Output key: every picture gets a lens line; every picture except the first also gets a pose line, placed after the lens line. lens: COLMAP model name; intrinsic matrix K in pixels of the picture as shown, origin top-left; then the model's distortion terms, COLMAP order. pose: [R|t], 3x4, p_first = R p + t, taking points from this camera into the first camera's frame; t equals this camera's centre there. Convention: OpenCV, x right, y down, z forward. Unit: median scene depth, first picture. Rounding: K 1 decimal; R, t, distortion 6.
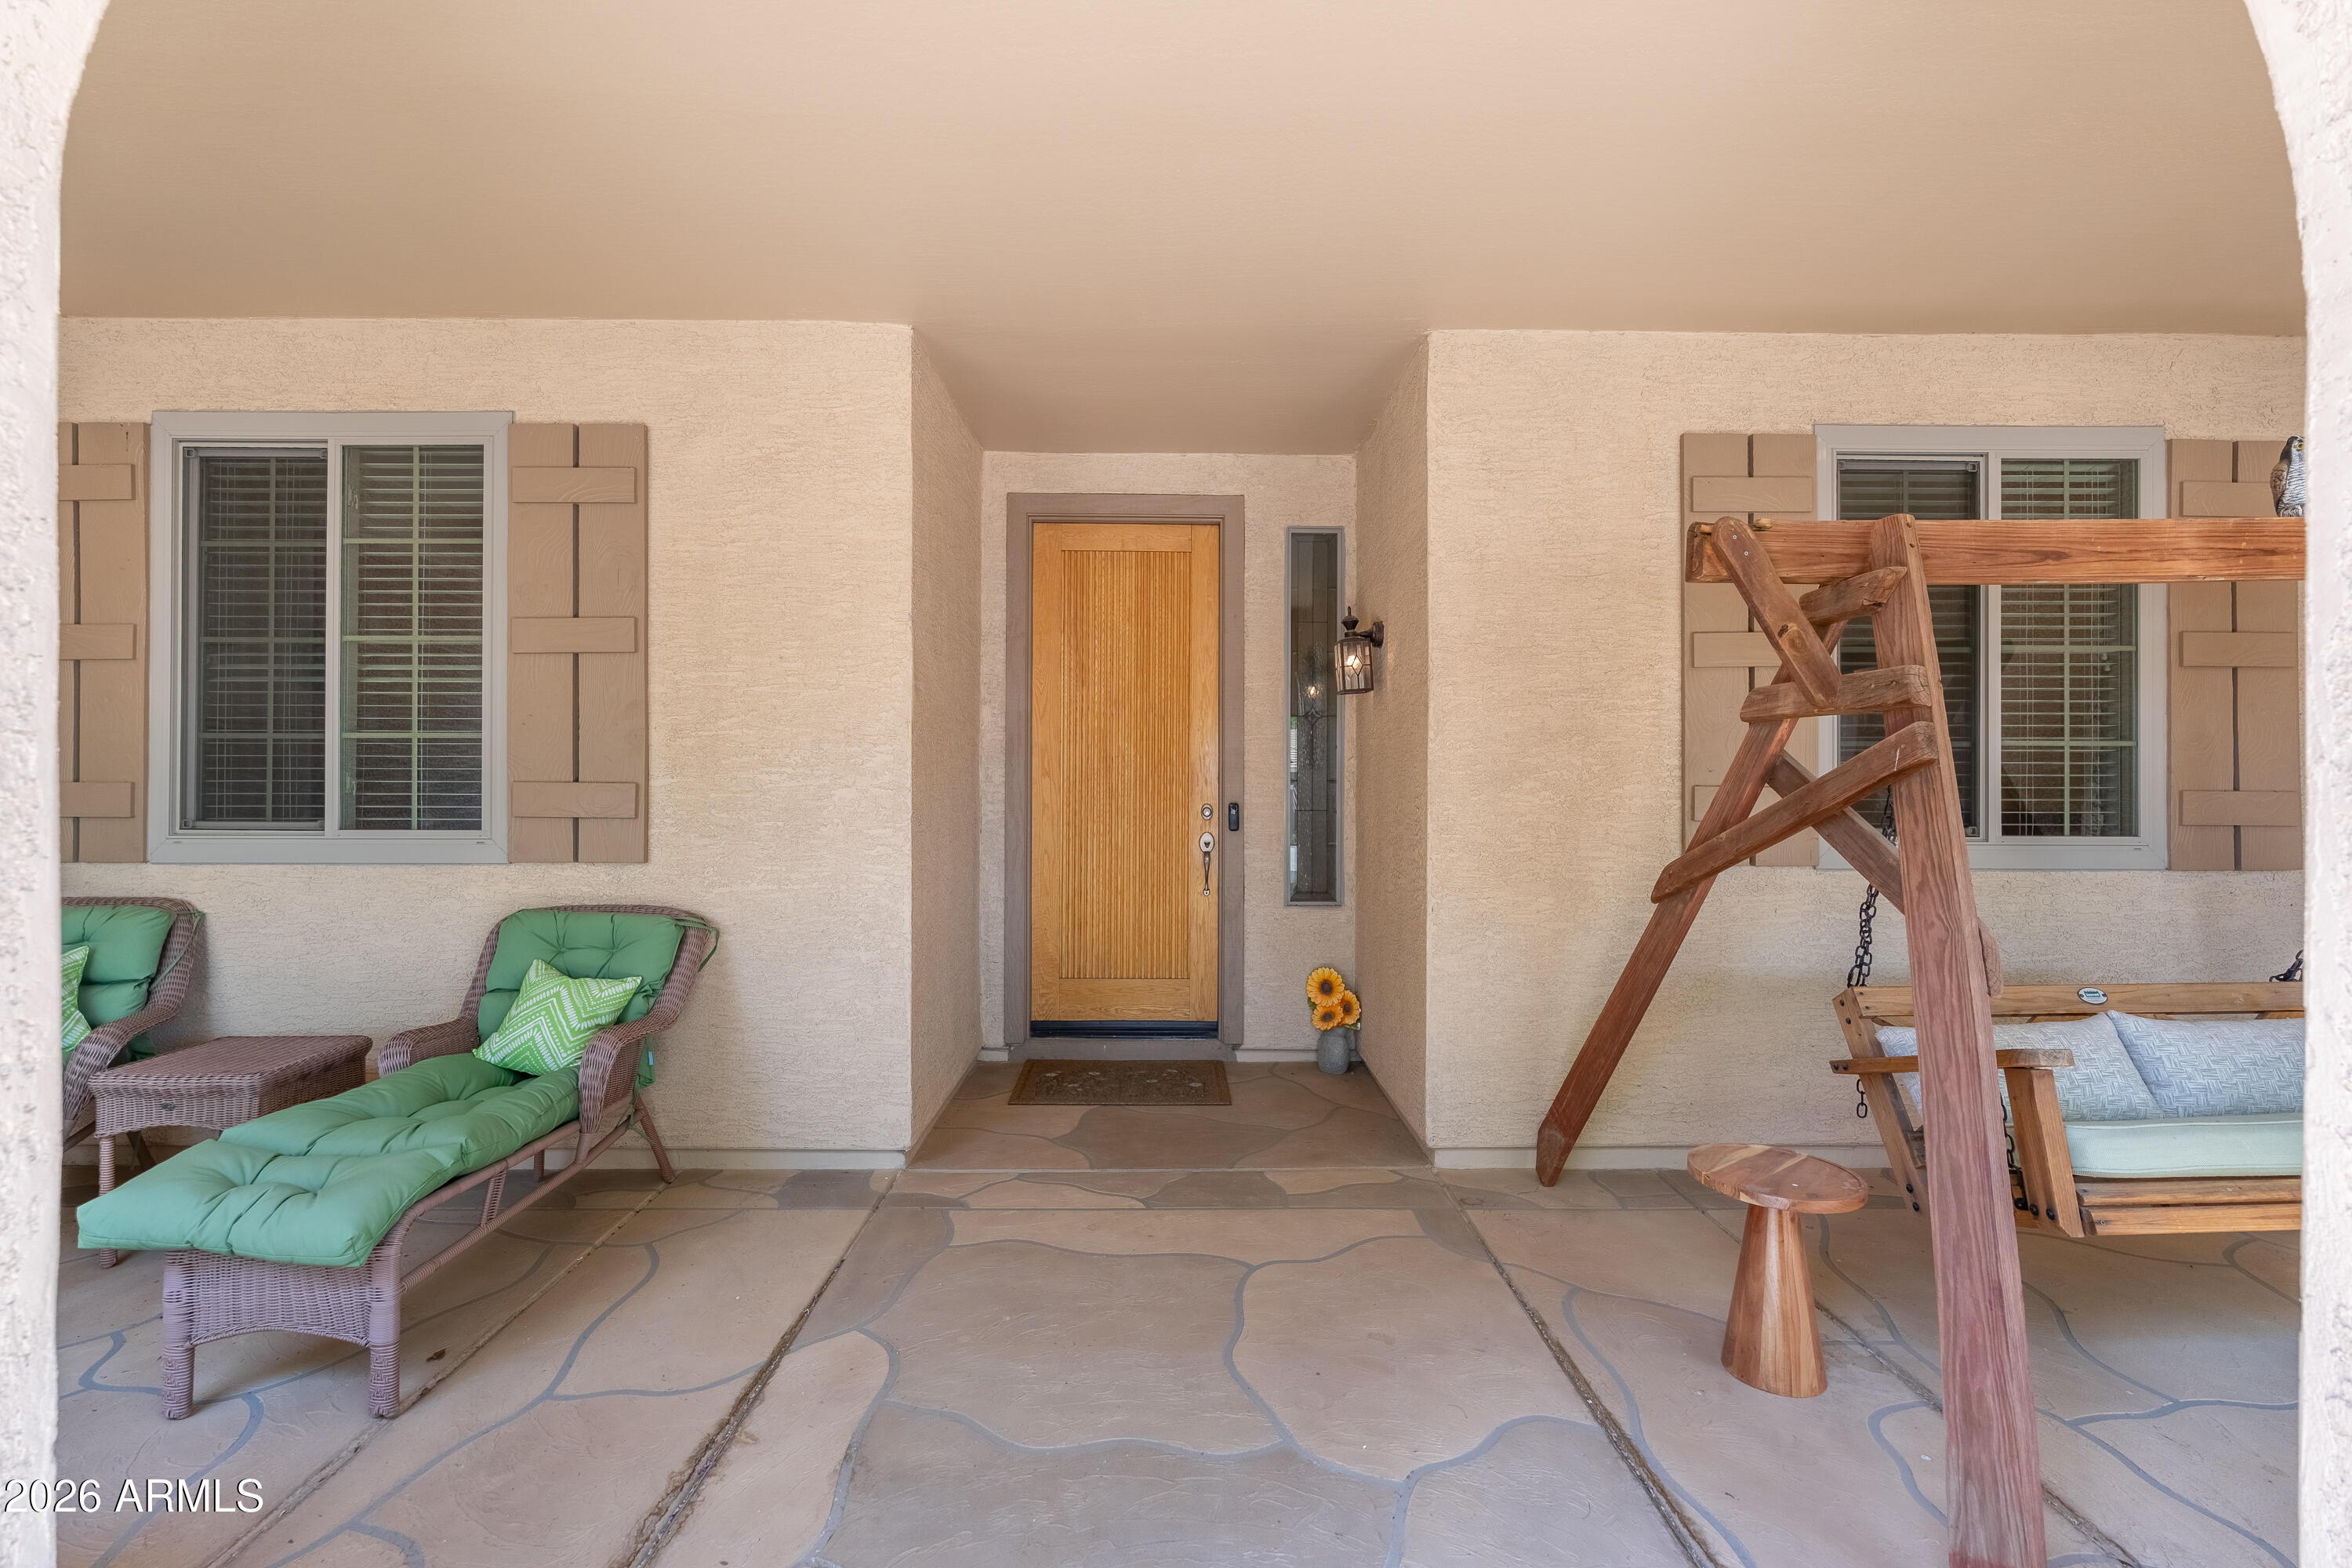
lens RADIAL K [[1081.3, 0, 1155.0], [0, 1081.3, 779.1], [0, 0, 1]] dist [0.000227, -0.000427]
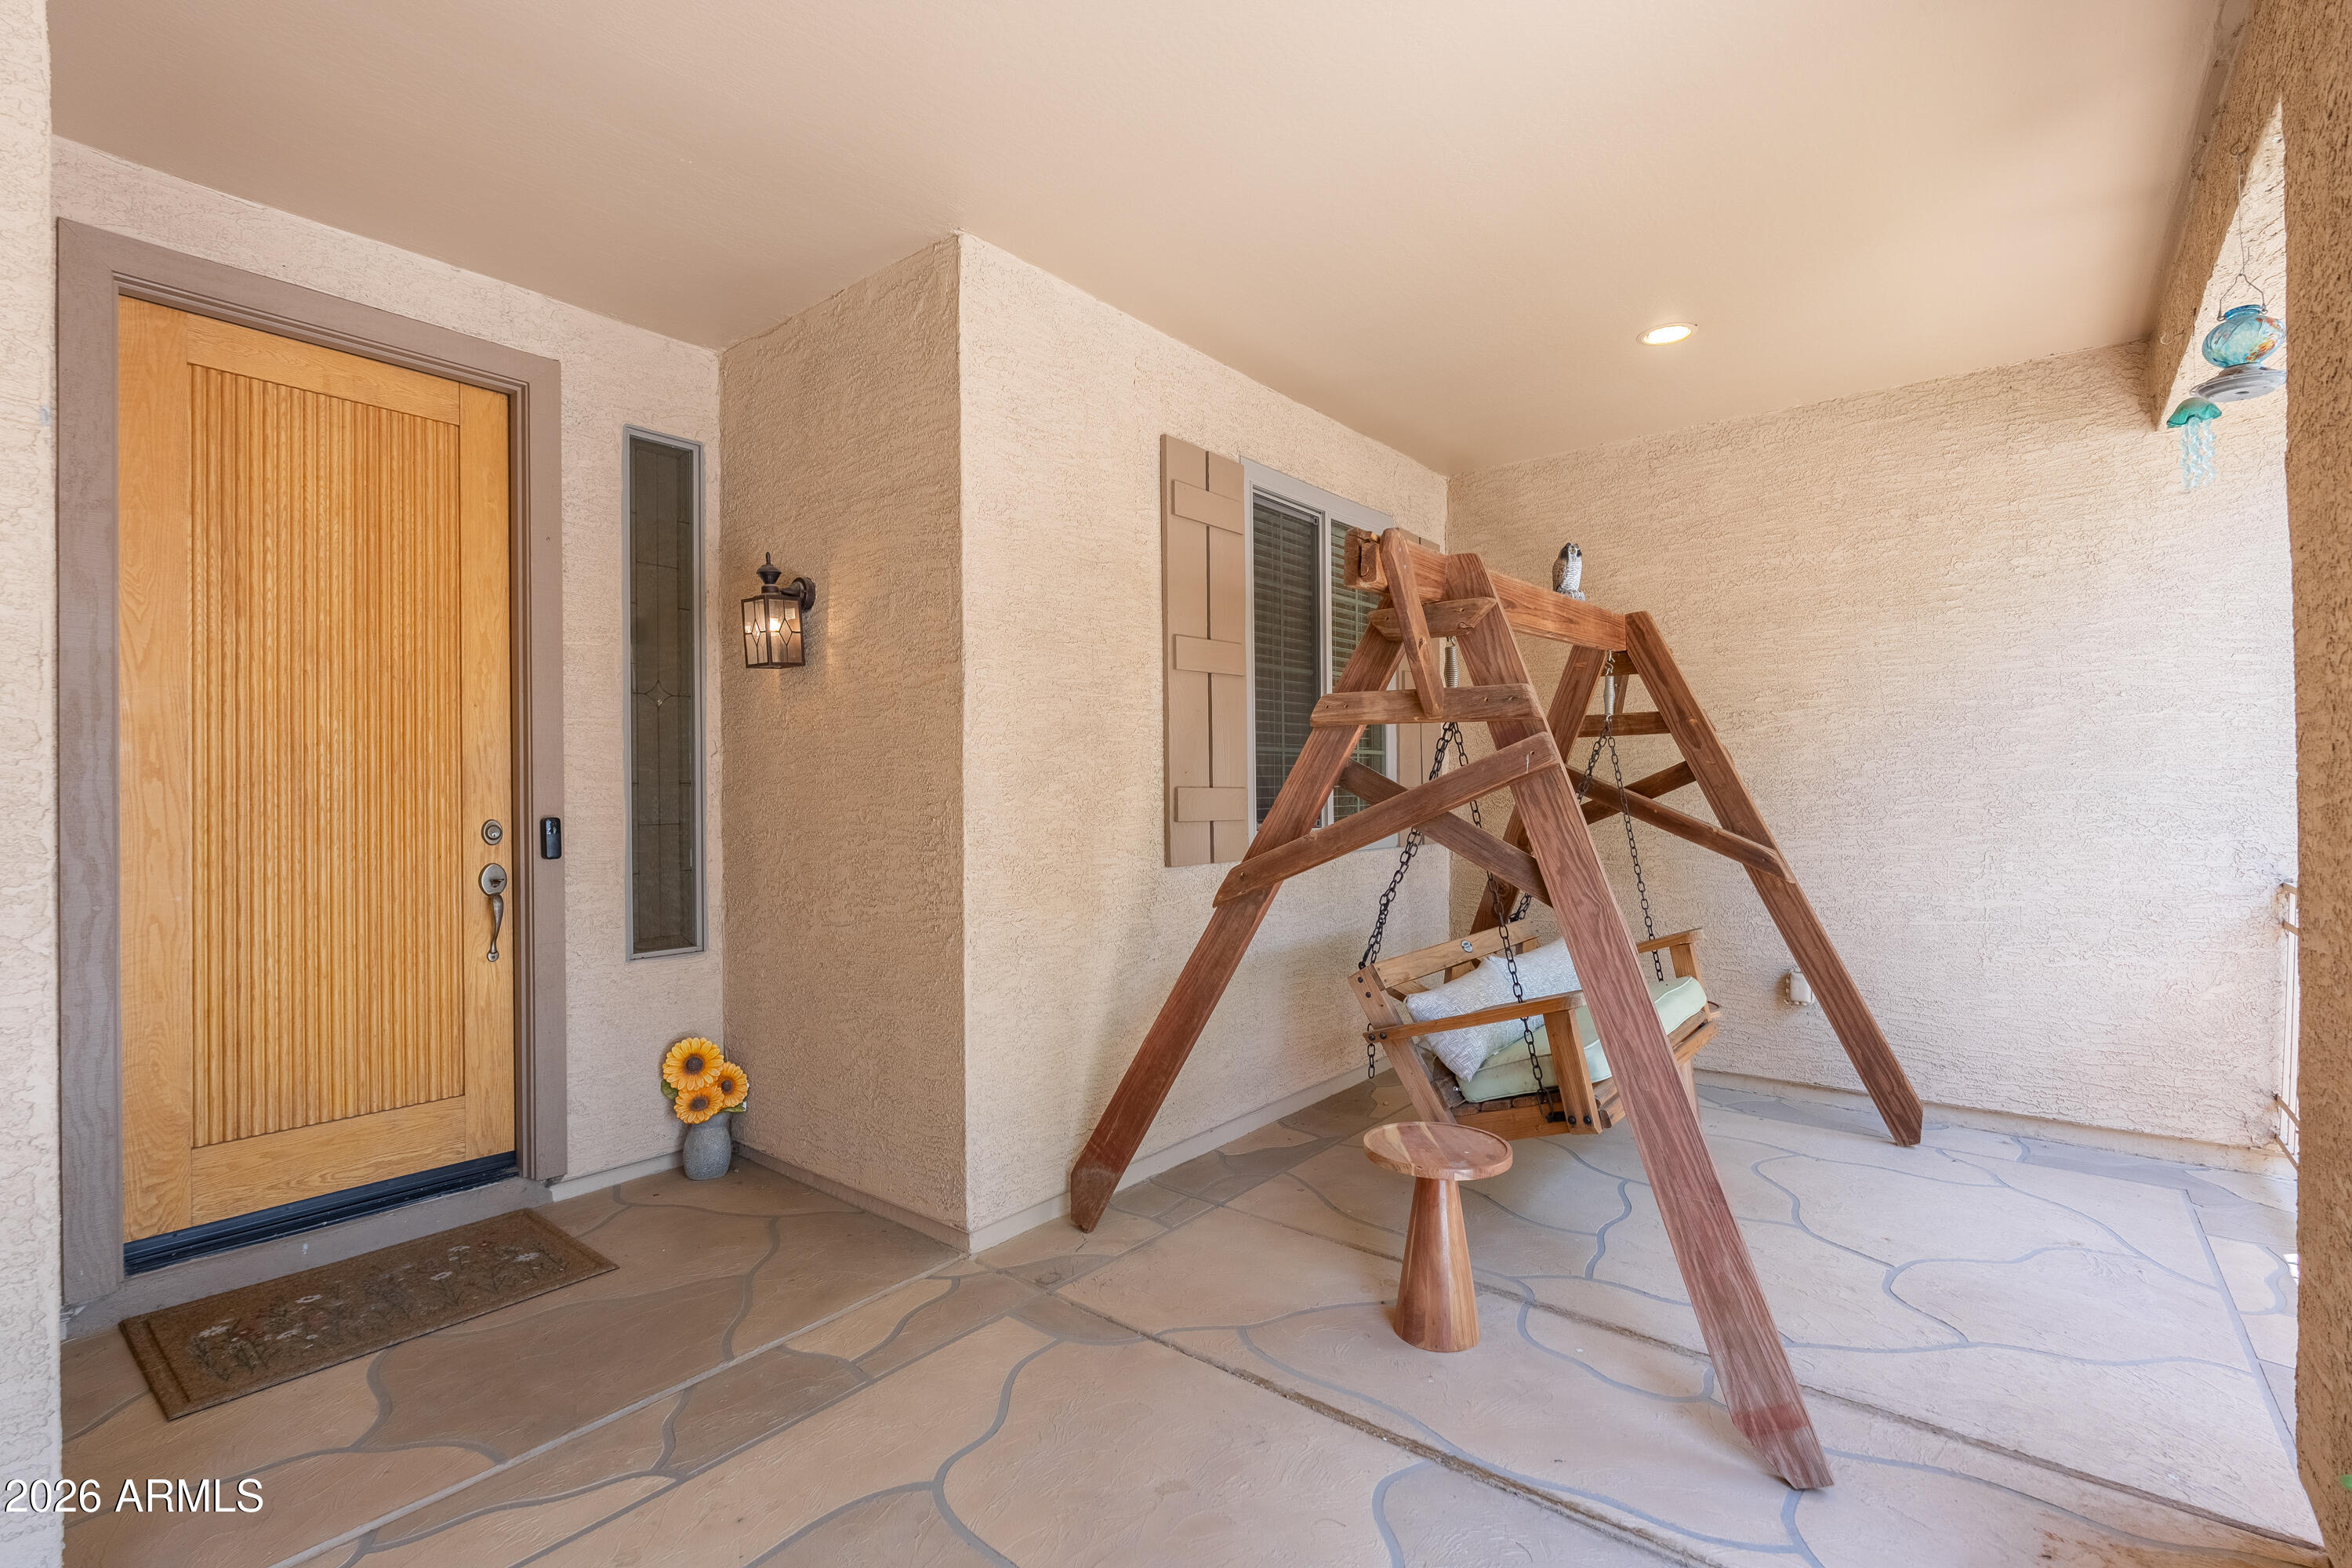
lens RADIAL K [[1105.8, 0, 1174.8], [0, 1105.8, 782.4], [0, 0, 1]] dist [-0.001006, 0.000948]
pose [[0.606235, -0.003650, 0.795278, -0.307910], [0.001839, 0.999993, 0.003188, -0.001497], [-0.795284, -0.000470, 0.606237, 0.361224]]
